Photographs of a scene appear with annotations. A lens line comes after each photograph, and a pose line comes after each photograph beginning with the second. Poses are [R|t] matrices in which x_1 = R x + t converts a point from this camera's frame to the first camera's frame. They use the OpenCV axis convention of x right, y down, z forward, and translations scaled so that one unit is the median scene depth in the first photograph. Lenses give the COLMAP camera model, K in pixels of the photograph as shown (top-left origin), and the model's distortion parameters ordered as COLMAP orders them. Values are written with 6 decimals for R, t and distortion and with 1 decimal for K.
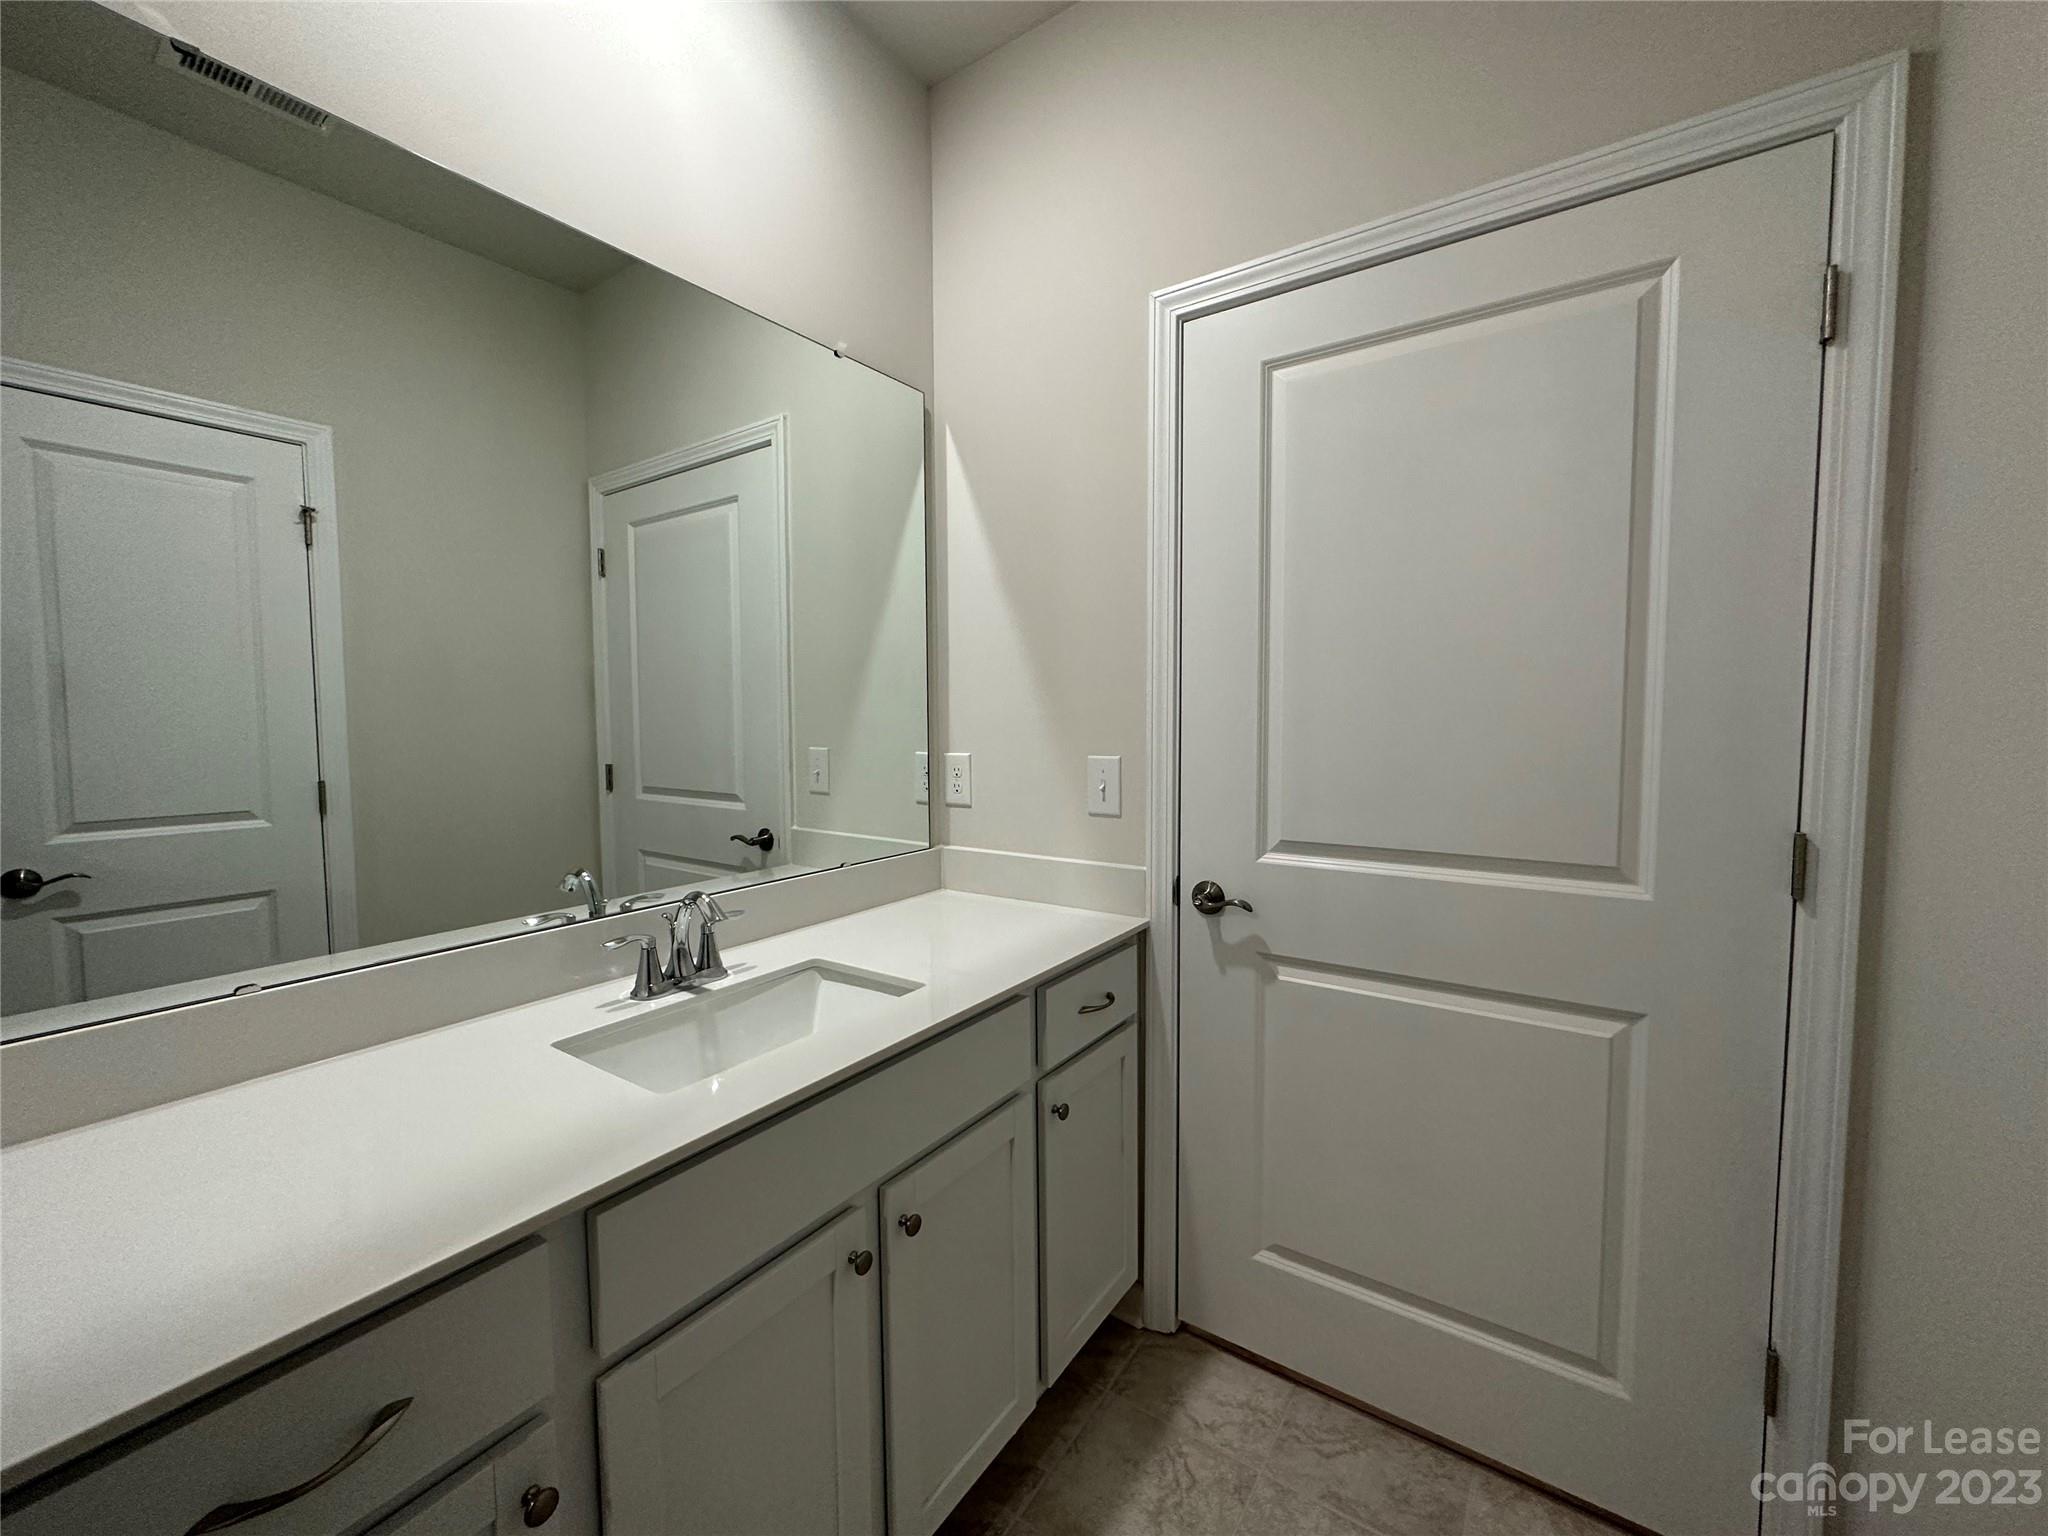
lens RADIAL K [[813.9, 0, 1032.6], [0, 813.9, 768.6], [0, 0, 1]] dist [-0.000228, 0.000063]
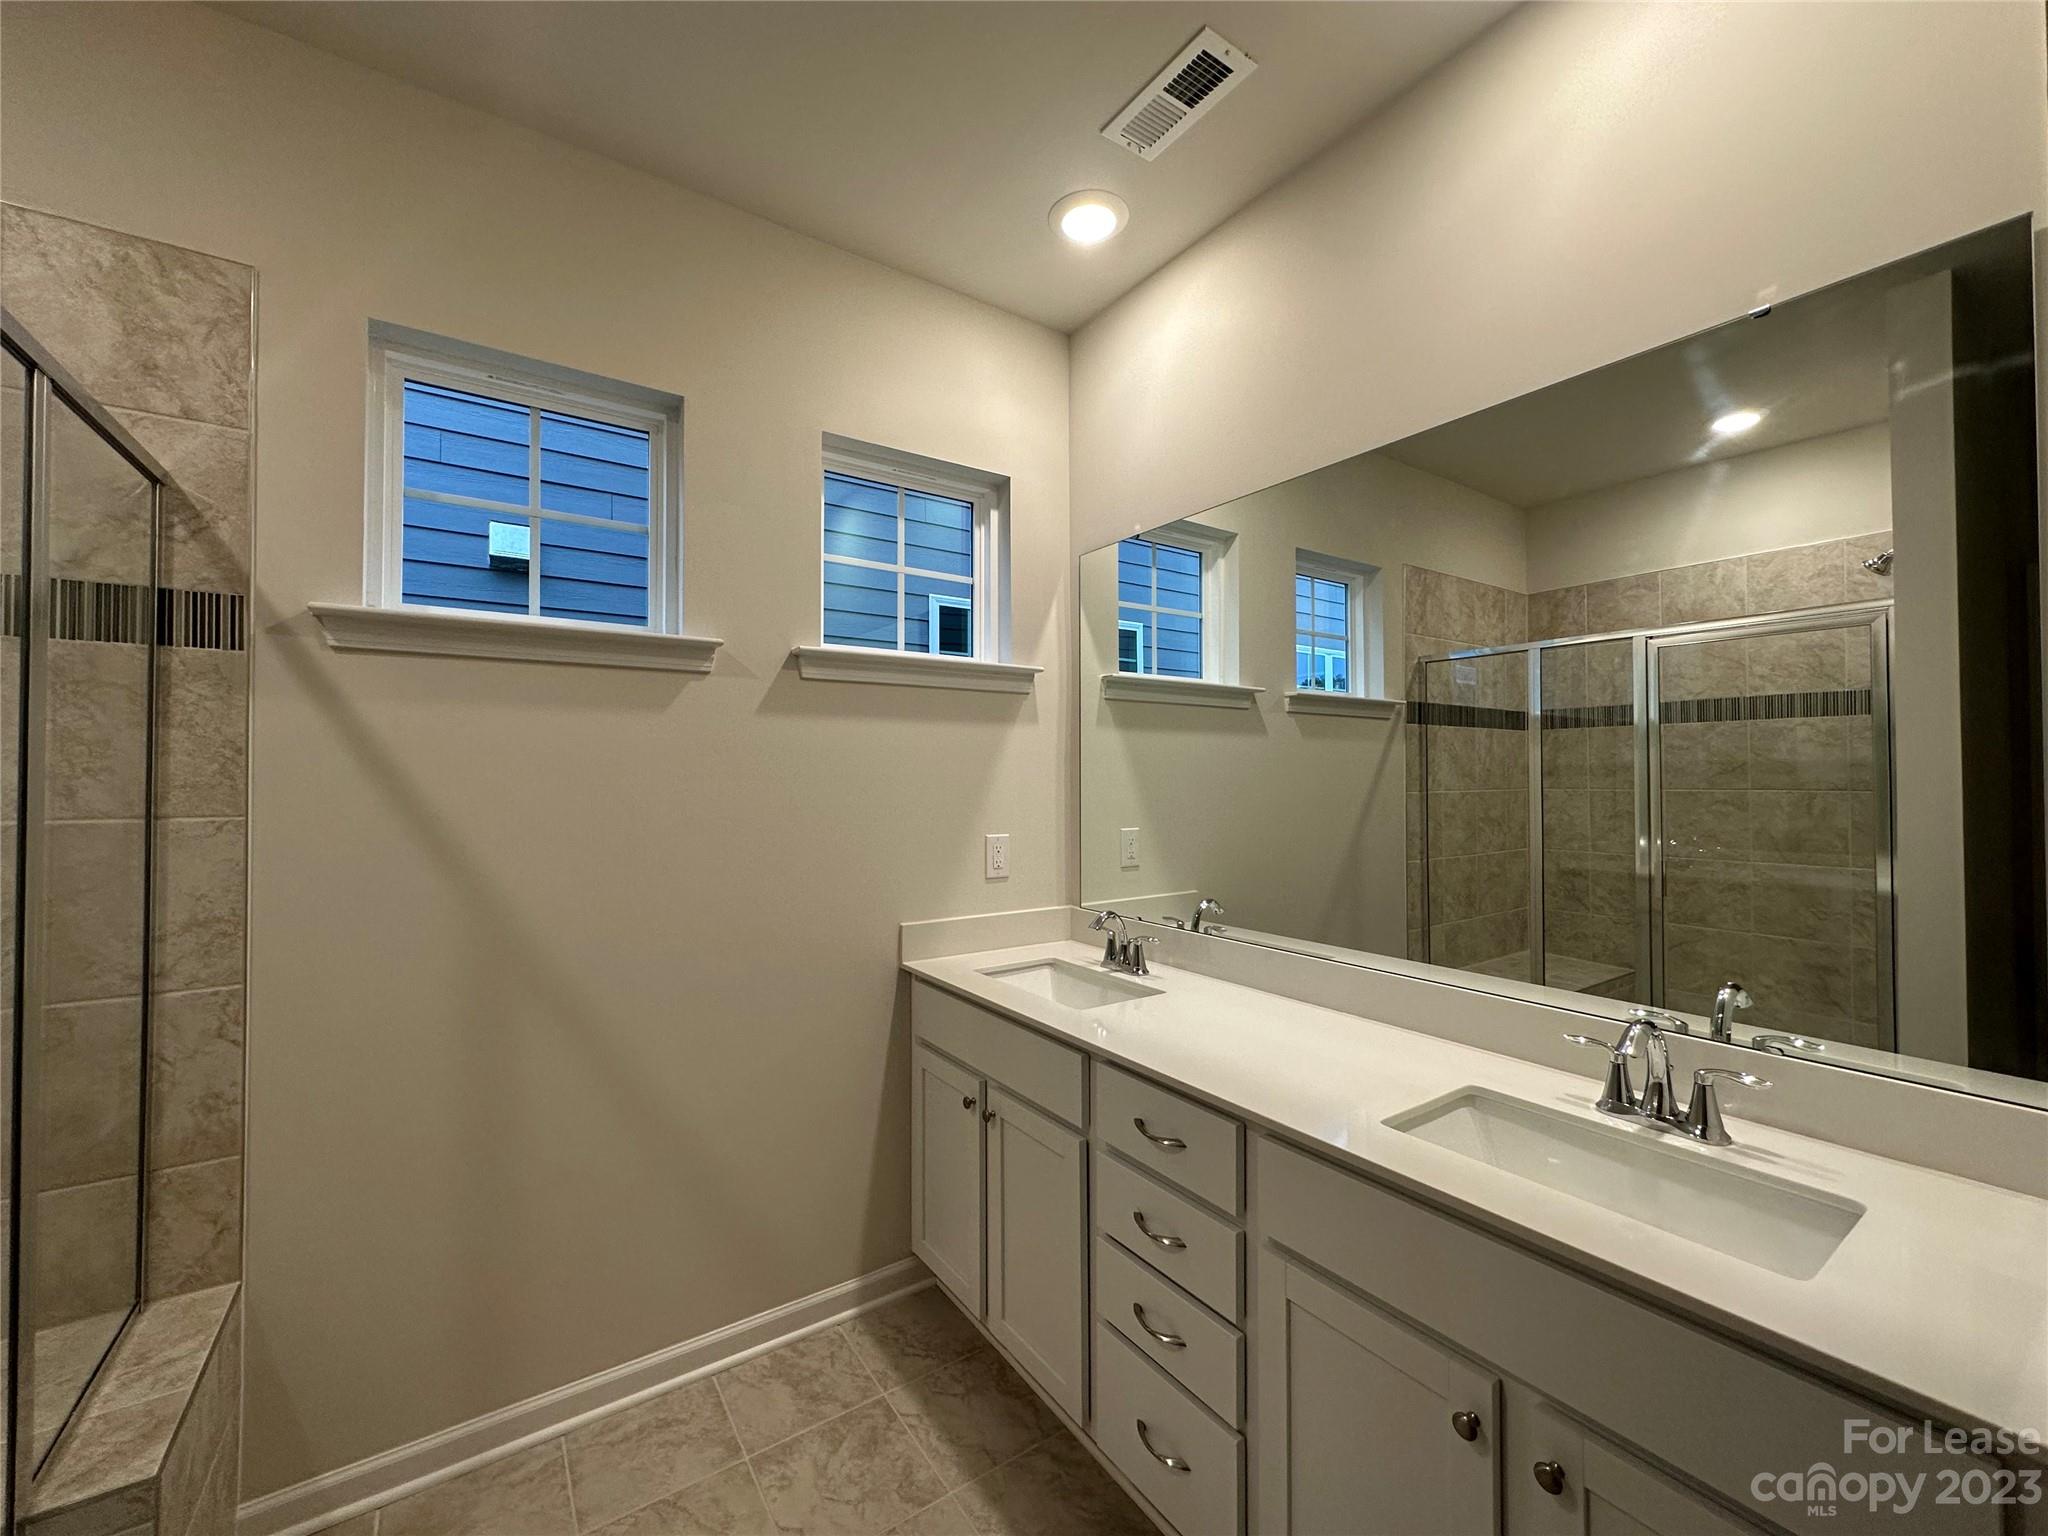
lens RADIAL K [[813.9, 0, 1032.6], [0, 813.9, 768.6], [0, 0, 1]] dist [-0.000228, 0.000063]
pose [[-0.356833, -0.001596, -0.934167, 0.664726], [-0.053254, 0.998407, 0.018636, -0.095239], [0.932649, 0.056398, -0.356350, 0.749903]]
